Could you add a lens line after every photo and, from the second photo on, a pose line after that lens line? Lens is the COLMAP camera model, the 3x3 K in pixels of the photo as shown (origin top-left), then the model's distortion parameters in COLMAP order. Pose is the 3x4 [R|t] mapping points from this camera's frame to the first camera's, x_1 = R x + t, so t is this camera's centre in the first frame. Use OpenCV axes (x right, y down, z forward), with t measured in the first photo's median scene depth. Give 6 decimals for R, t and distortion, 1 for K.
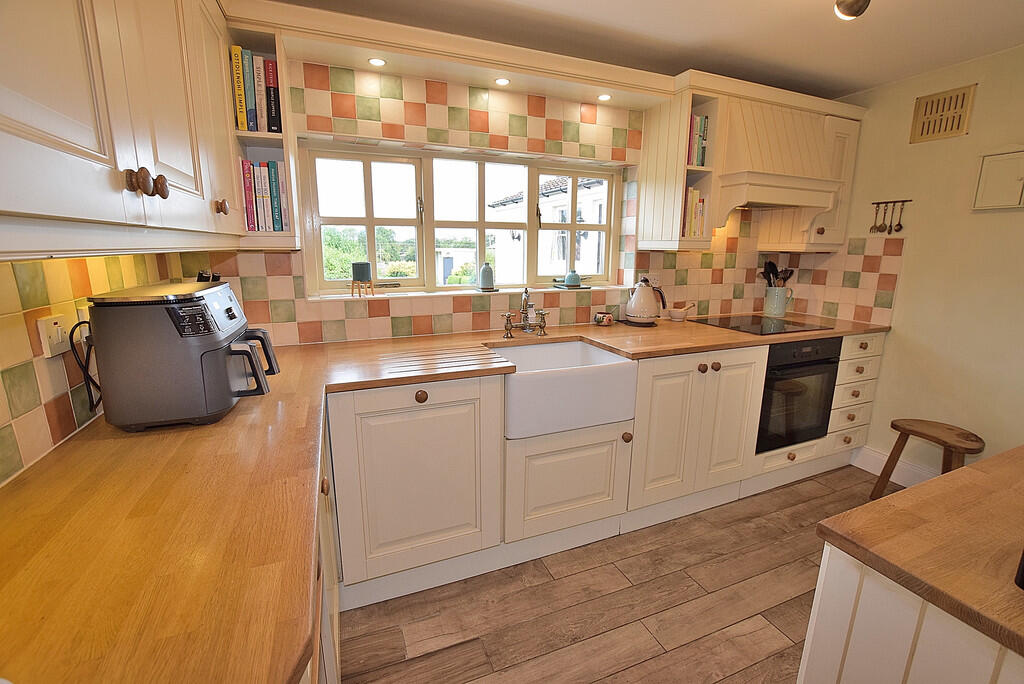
lens RADIAL K [[455.0, 0, 507.4], [0, 455.0, 345.7], [0, 0, 1]] dist [-0.035332, 0.000155]
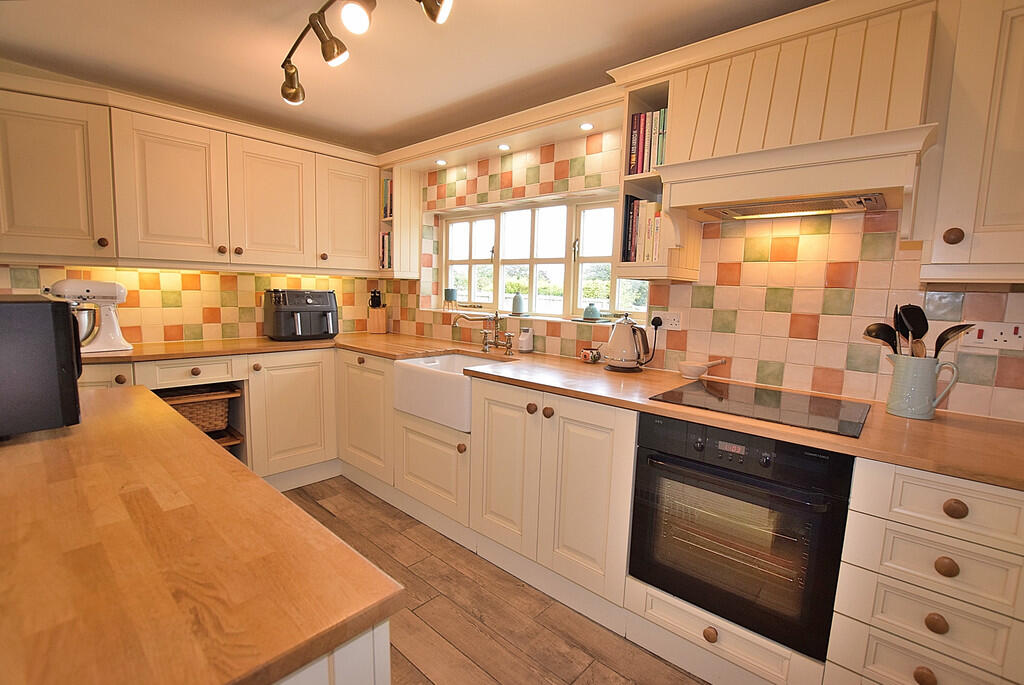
lens RADIAL K [[455.0, 0, 491.0], [0, 455.0, 339.9], [0, 0, 1]] dist [-0.035332, 0.000155]
pose [[0.413818, 0.108680, -0.903849, 1.062580], [-0.217245, 0.975953, 0.017886, -0.069958], [0.884059, 0.188955, 0.427477, 0.479224]]
